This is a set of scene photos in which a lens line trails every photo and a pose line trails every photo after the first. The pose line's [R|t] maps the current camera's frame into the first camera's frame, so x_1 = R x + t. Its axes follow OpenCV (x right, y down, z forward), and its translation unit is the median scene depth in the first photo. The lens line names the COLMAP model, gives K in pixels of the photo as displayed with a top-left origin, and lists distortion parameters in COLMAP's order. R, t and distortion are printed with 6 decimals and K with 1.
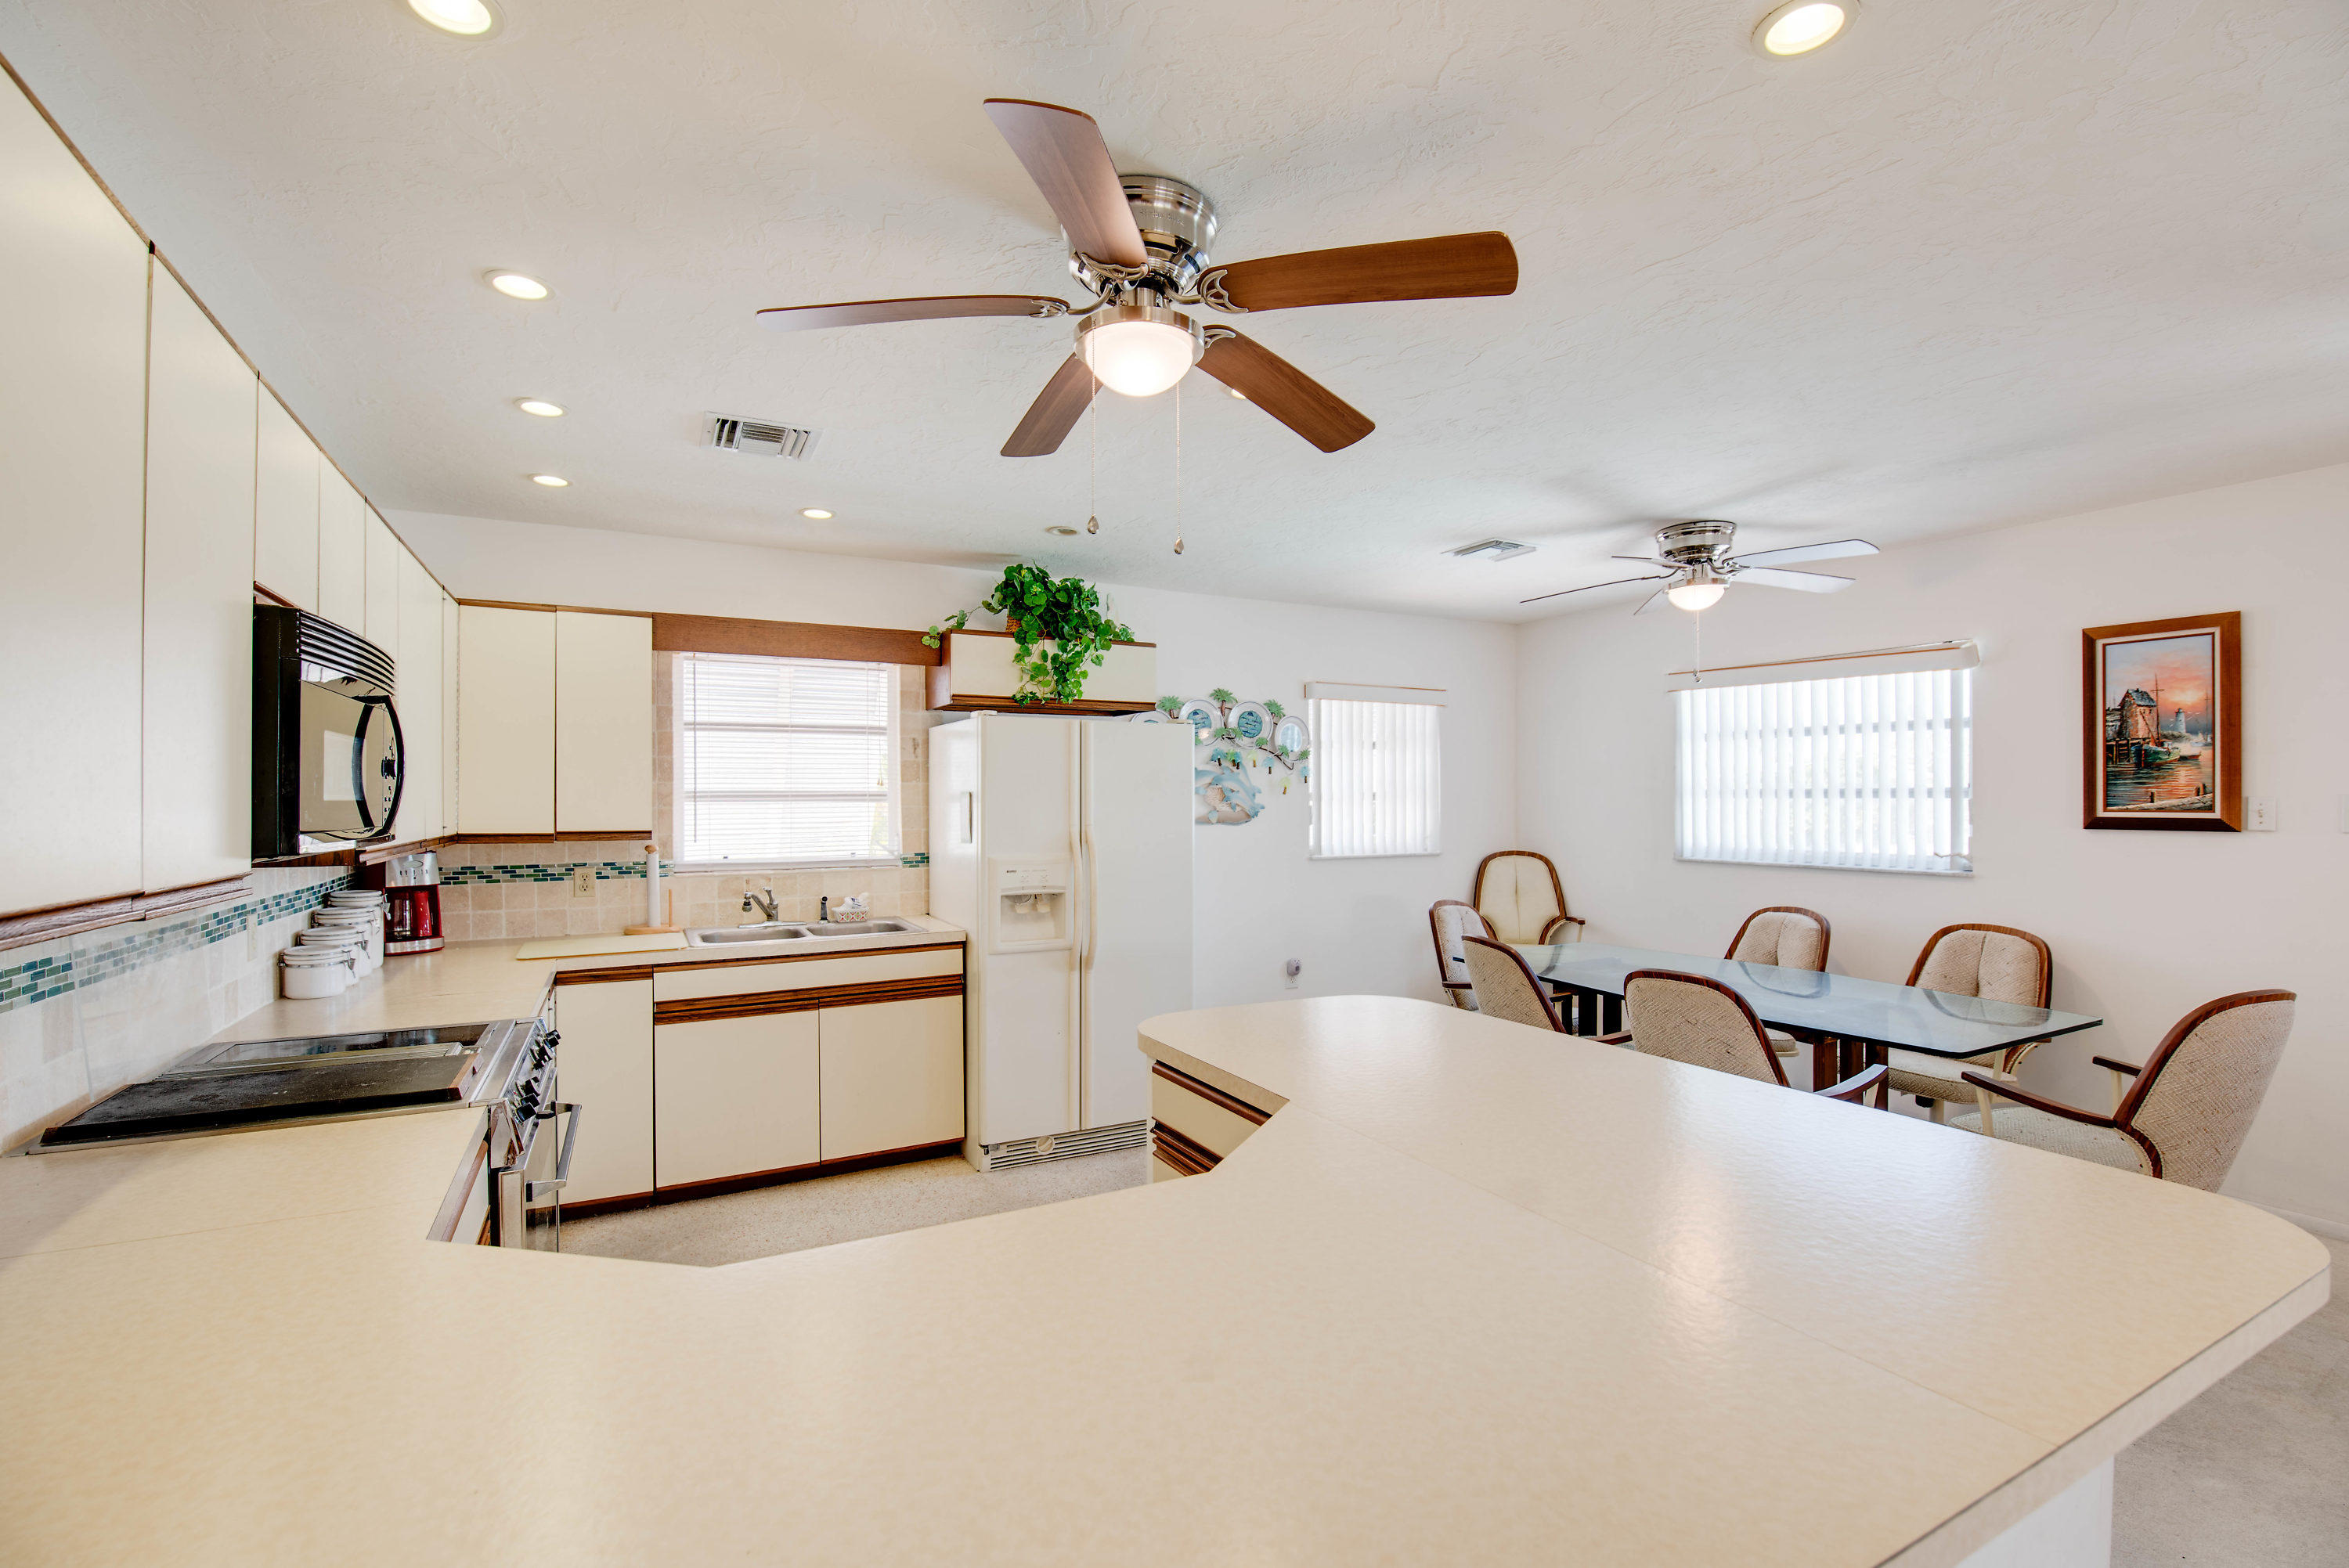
lens RADIAL K [[1036.1, 0, 1172.0], [0, 1036.1, 795.5], [0, 0, 1]] dist [-0.020479, -0.002828]
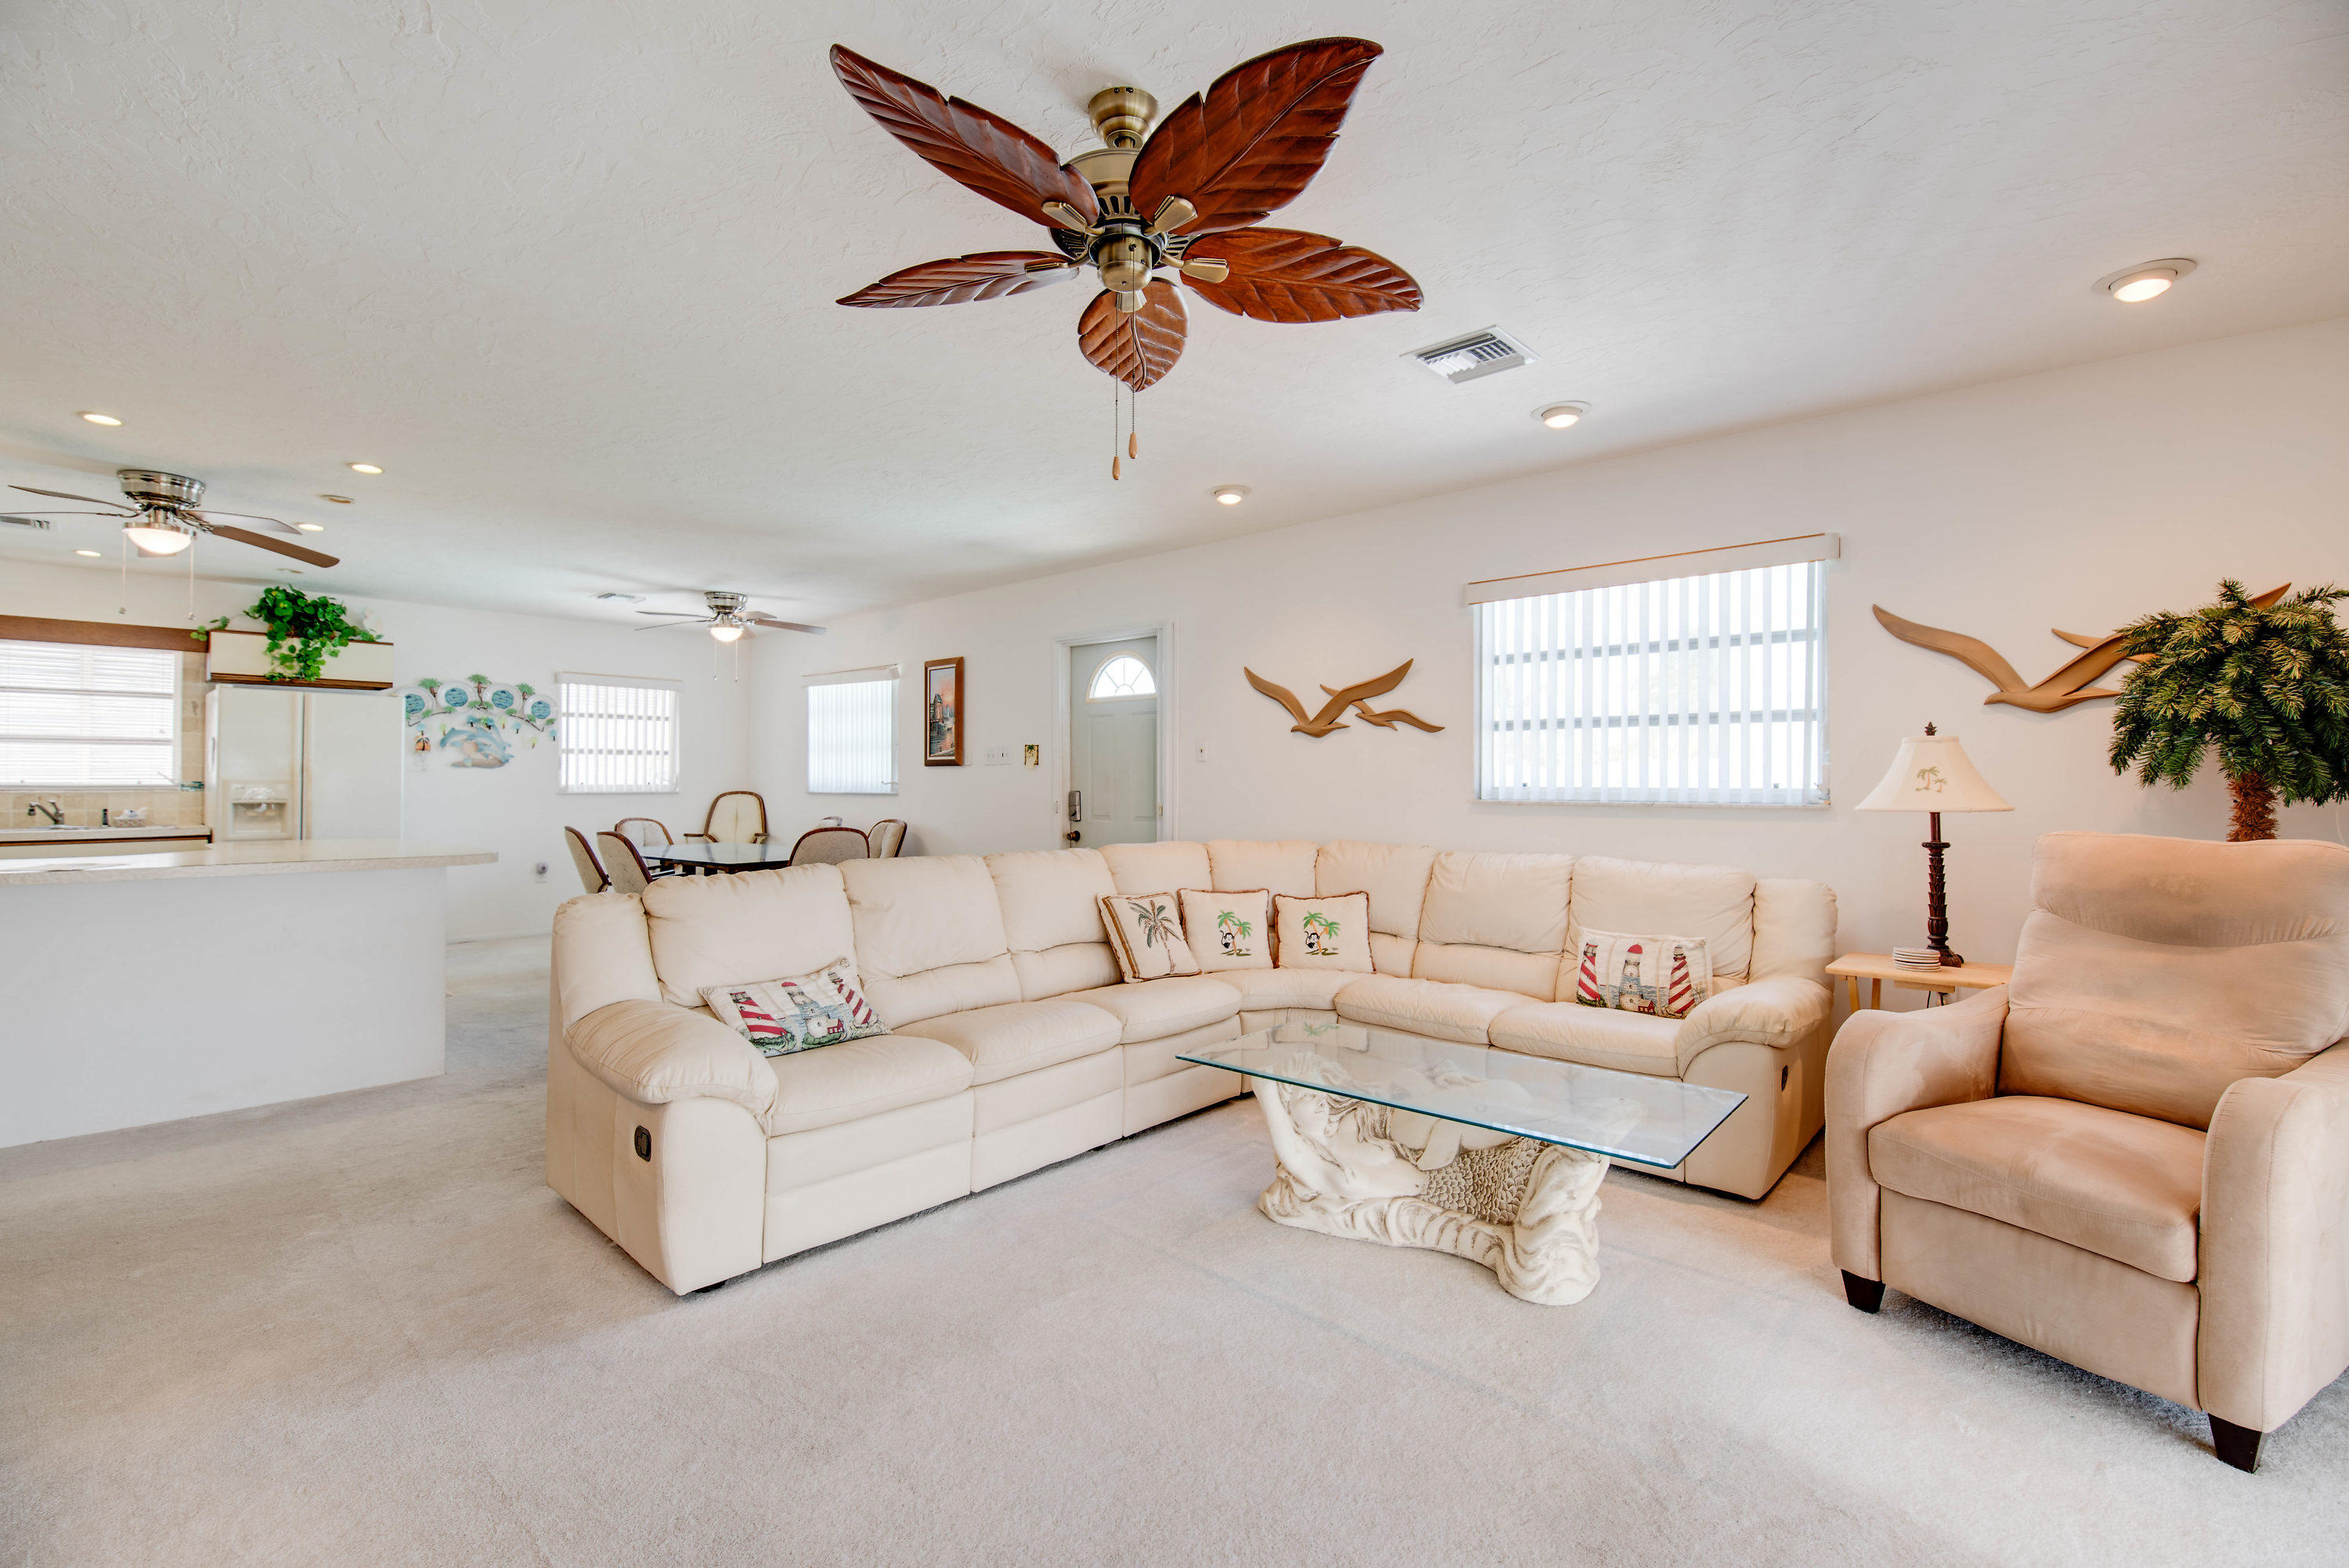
lens RADIAL K [[1036.1, 0, 1186.6], [0, 1036.1, 768.2], [0, 0, 1]] dist [-0.020479, -0.002828]
pose [[0.934139, 0.009281, 0.356790, 0.572627], [-0.005417, 0.999915, -0.011828, 0.049666], [-0.356870, 0.009116, 0.934110, -0.856710]]
